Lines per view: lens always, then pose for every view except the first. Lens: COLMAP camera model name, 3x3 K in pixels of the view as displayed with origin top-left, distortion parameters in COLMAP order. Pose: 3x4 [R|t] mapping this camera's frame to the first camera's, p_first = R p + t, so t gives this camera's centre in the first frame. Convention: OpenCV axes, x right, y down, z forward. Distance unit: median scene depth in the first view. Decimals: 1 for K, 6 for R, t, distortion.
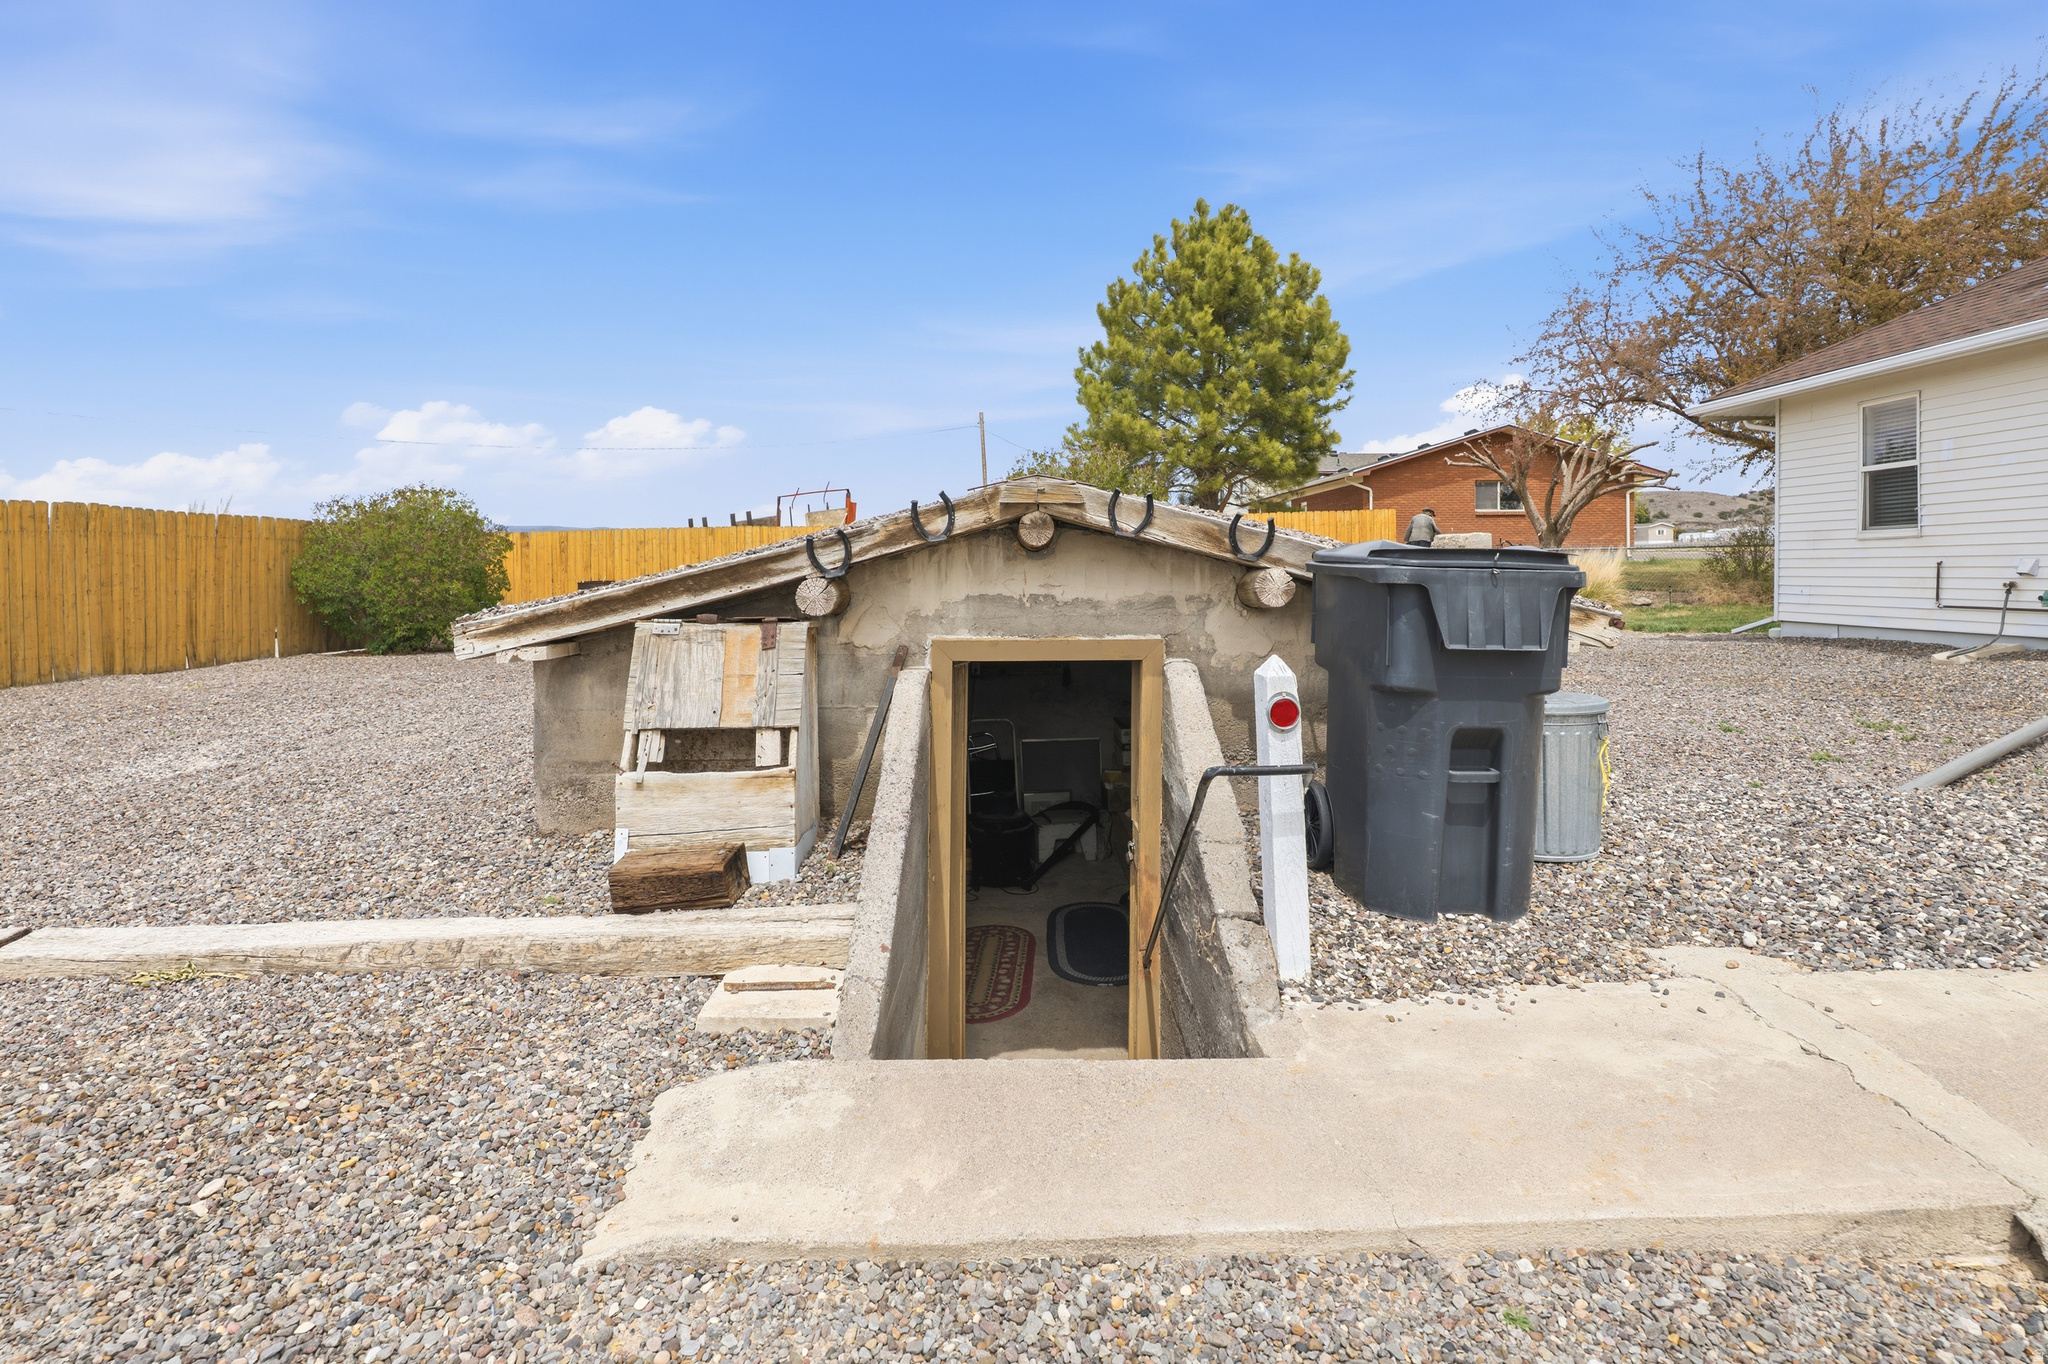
lens RADIAL K [[1023.8, 0, 1017.0], [0, 1023.8, 587.7], [0, 0, 1]] dist [0.001410, 0.001049]
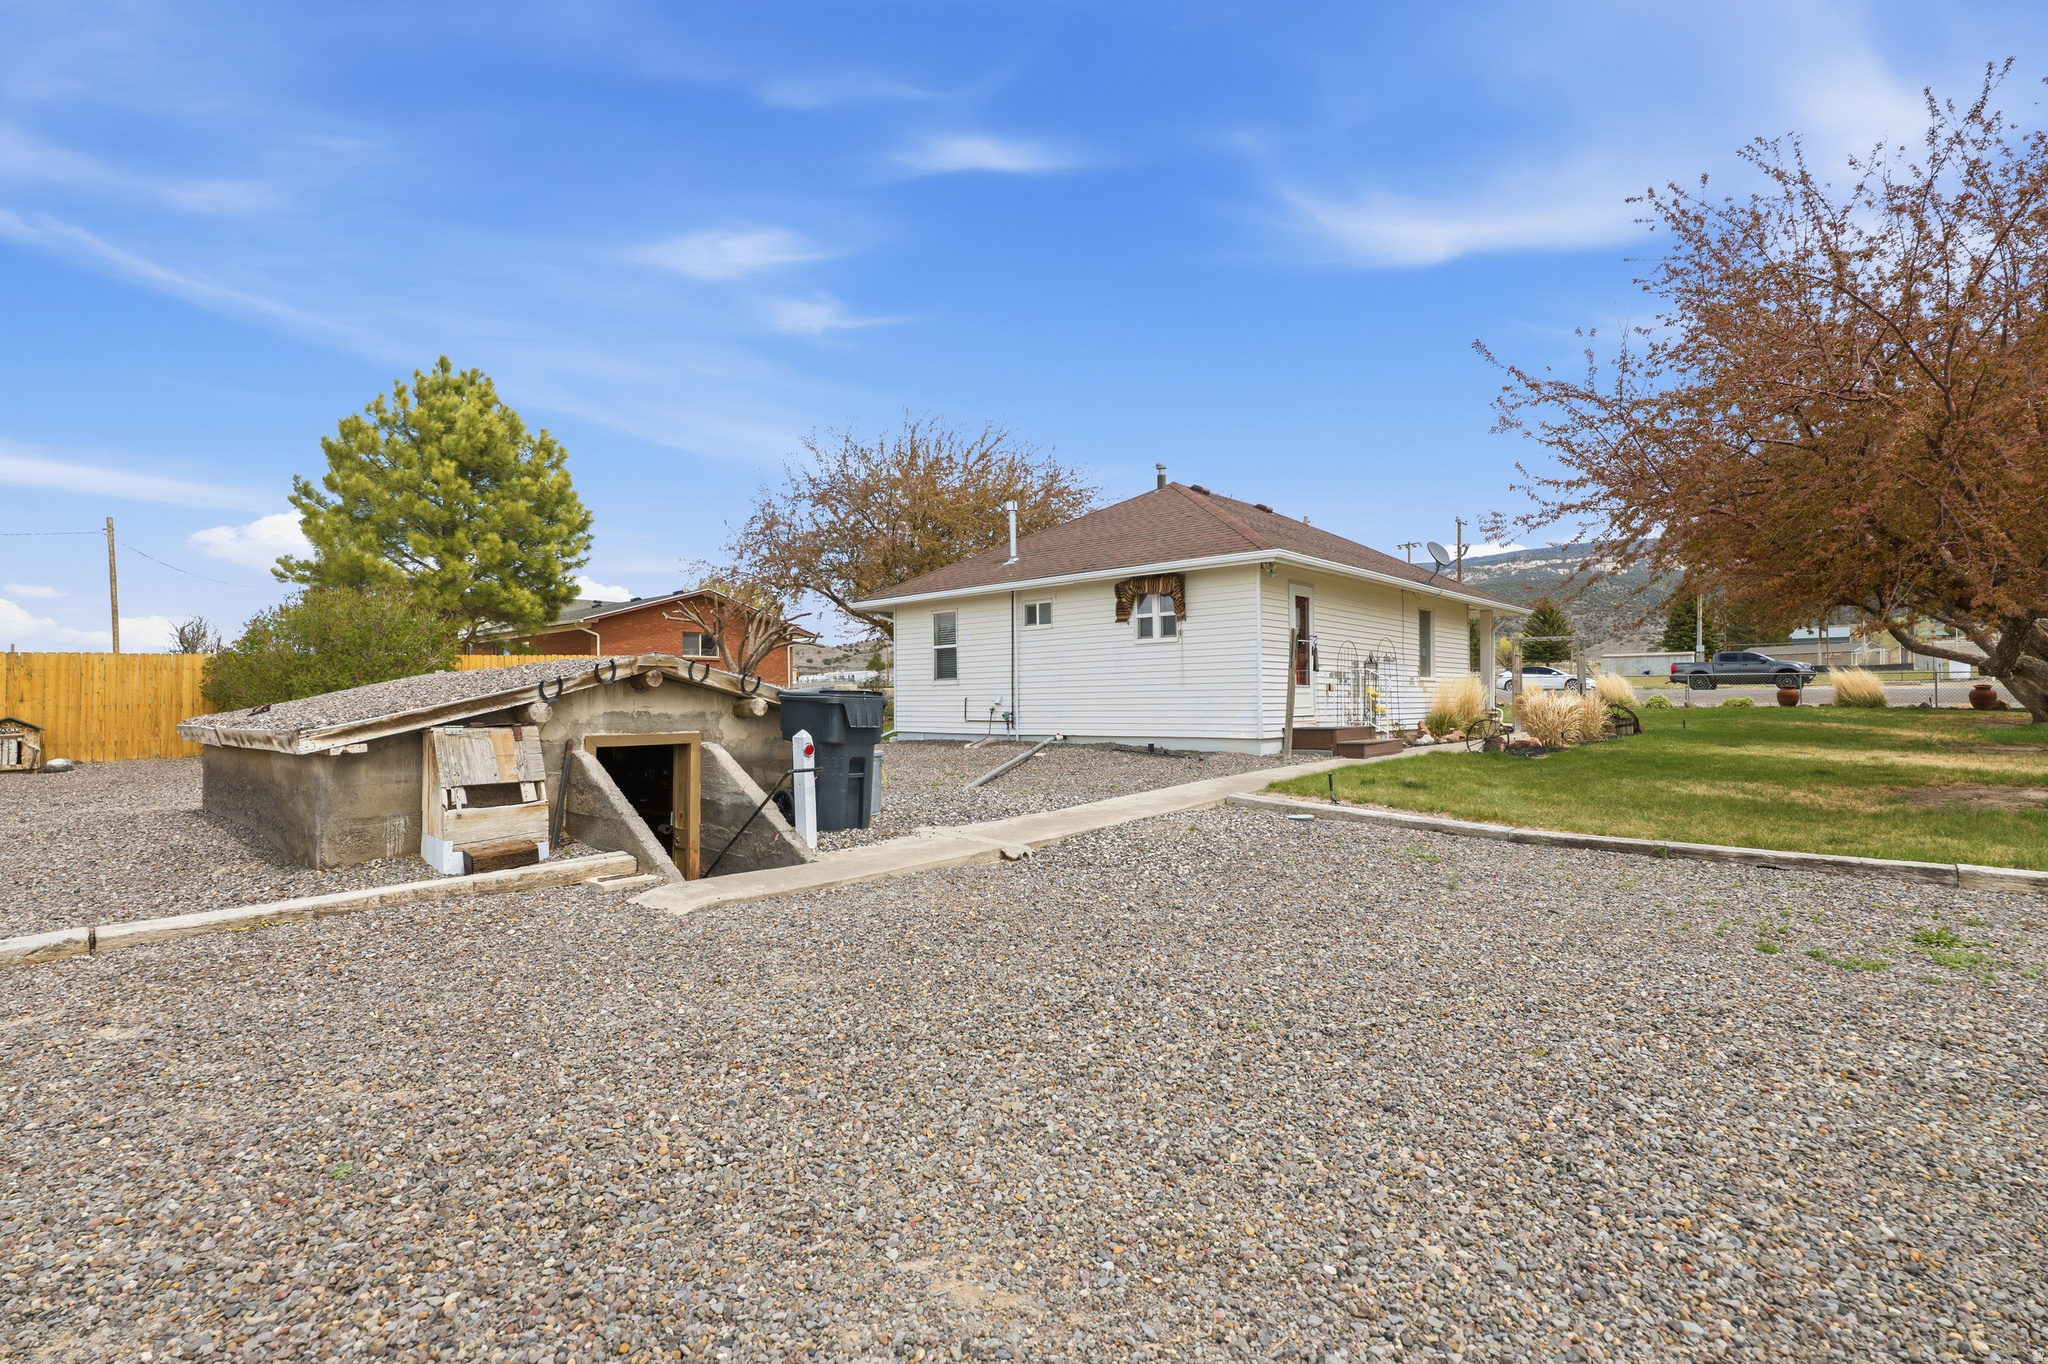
lens RADIAL K [[952.0, 0, 1024.0], [0, 952.0, 682.0], [0, 0, 1]] dist [0.000961, 0.000296]
pose [[0.691852, 0.016229, 0.721857, -0.299285], [0.013579, 0.999278, -0.035480, 0.009536], [-0.721911, 0.034349, 0.691133, -0.298937]]
